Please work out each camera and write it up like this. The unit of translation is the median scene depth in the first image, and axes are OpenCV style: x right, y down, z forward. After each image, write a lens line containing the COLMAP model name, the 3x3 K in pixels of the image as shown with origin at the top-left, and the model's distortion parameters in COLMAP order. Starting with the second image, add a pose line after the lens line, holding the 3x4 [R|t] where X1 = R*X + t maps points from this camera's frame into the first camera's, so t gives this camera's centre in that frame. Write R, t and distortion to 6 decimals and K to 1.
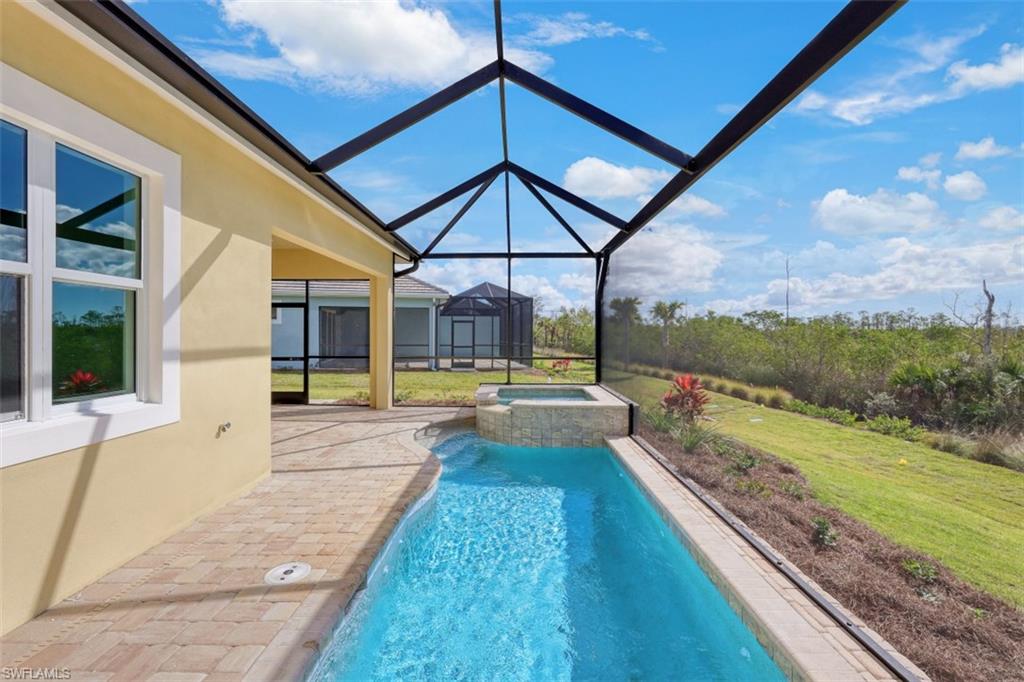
lens RADIAL K [[420.0, 0, 507.8], [0, 420.0, 338.3], [0, 0, 1]] dist [0.002495, 0.000183]
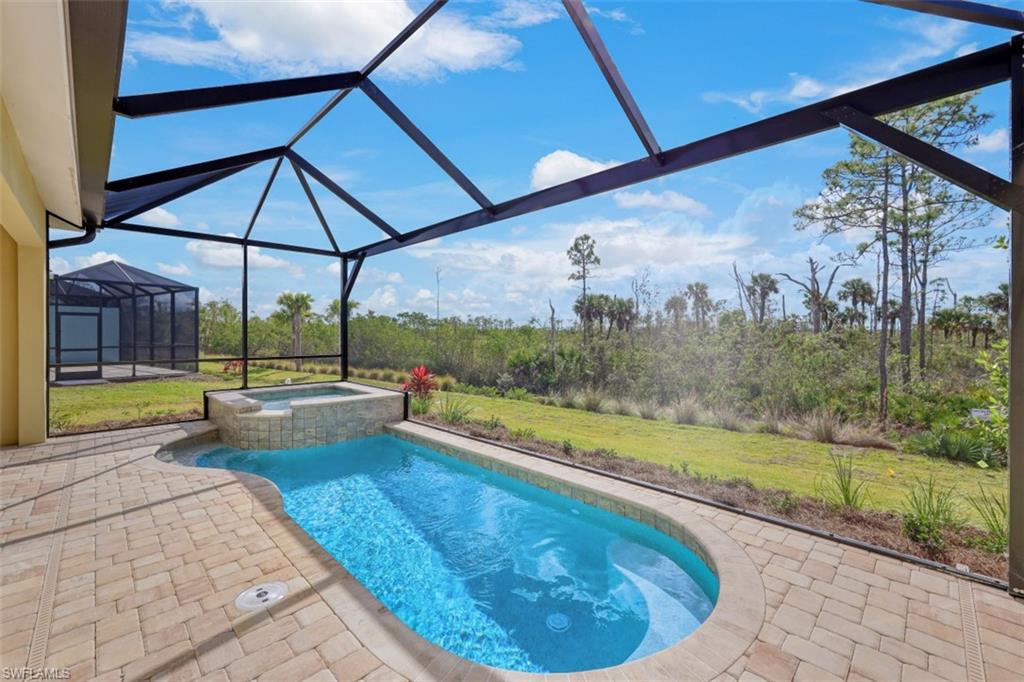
lens RADIAL K [[420.0, 0, 504.6], [0, 420.0, 338.8], [0, 0, 1]] dist [0.002495, 0.000183]
pose [[0.701373, -0.010131, 0.712722, -0.291733], [0.006137, 0.999948, 0.008175, 0.001251], [-0.712768, -0.001360, 0.701399, -0.000708]]
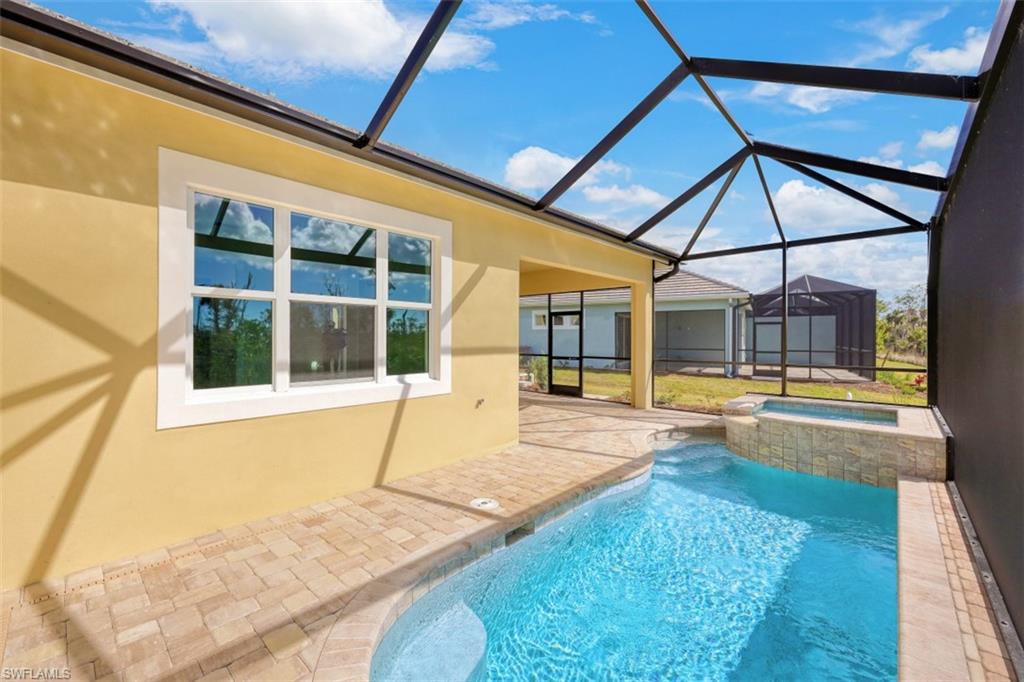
lens RADIAL K [[420.0, 0, 512.7], [0, 420.0, 339.1], [0, 0, 1]] dist [0.002495, 0.000183]
pose [[0.752778, 0.002051, -0.658271, 0.179235], [-0.006697, 0.999967, -0.004543, 0.001724], [0.658241, 0.007828, 0.752767, -0.005601]]
